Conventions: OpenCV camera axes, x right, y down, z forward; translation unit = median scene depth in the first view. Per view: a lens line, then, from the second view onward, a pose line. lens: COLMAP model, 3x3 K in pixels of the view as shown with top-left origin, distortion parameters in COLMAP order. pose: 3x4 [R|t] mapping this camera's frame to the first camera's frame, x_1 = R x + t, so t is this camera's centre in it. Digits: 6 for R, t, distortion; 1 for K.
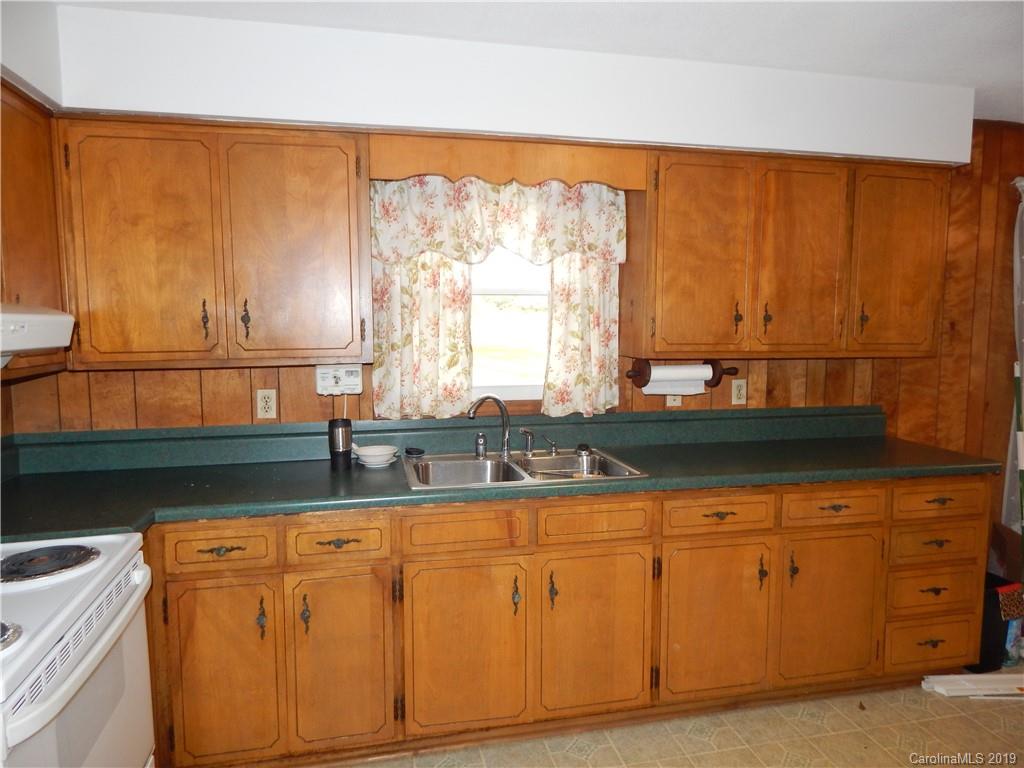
lens RADIAL K [[671.4, 0, 512.0], [0, 671.4, 384.0], [0, 0, 1]] dist [-0.001266, 0.000072]
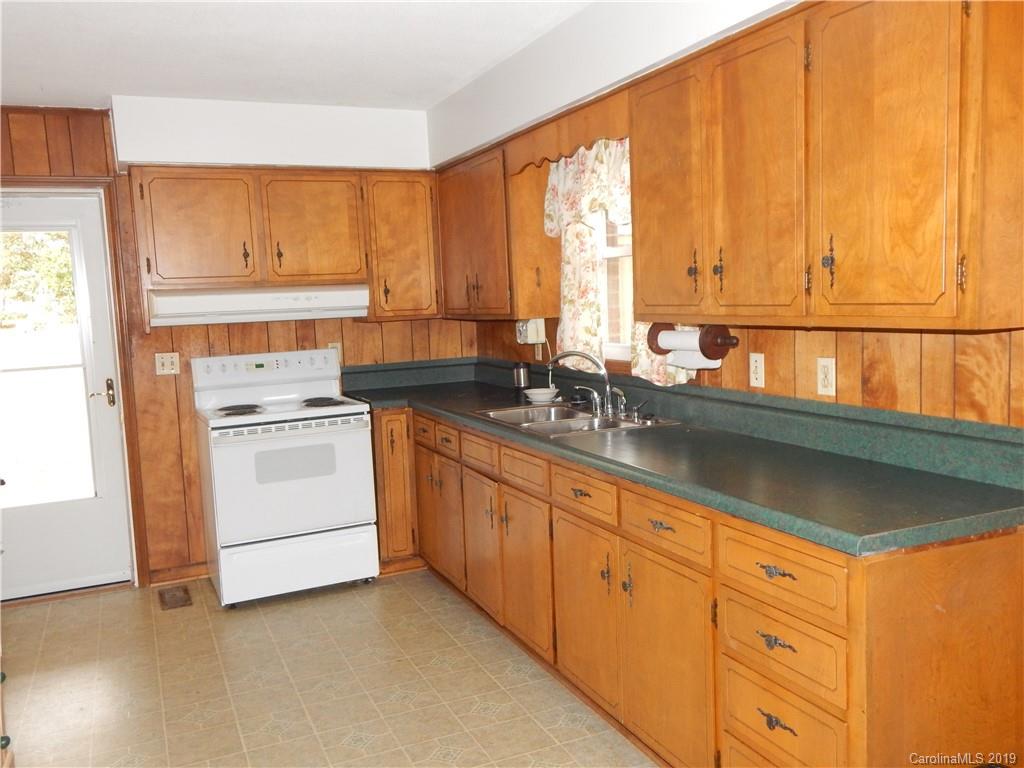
lens RADIAL K [[865.2, 0, 512.0], [0, 865.2, 384.0], [0, 0, 1]] dist [0.045400, -0.012183]
pose [[0.207080, 0.087945, -0.974363, 1.250318], [-0.055343, 0.995410, 0.078082, -0.034665], [0.976757, 0.037755, 0.210997, 0.574321]]
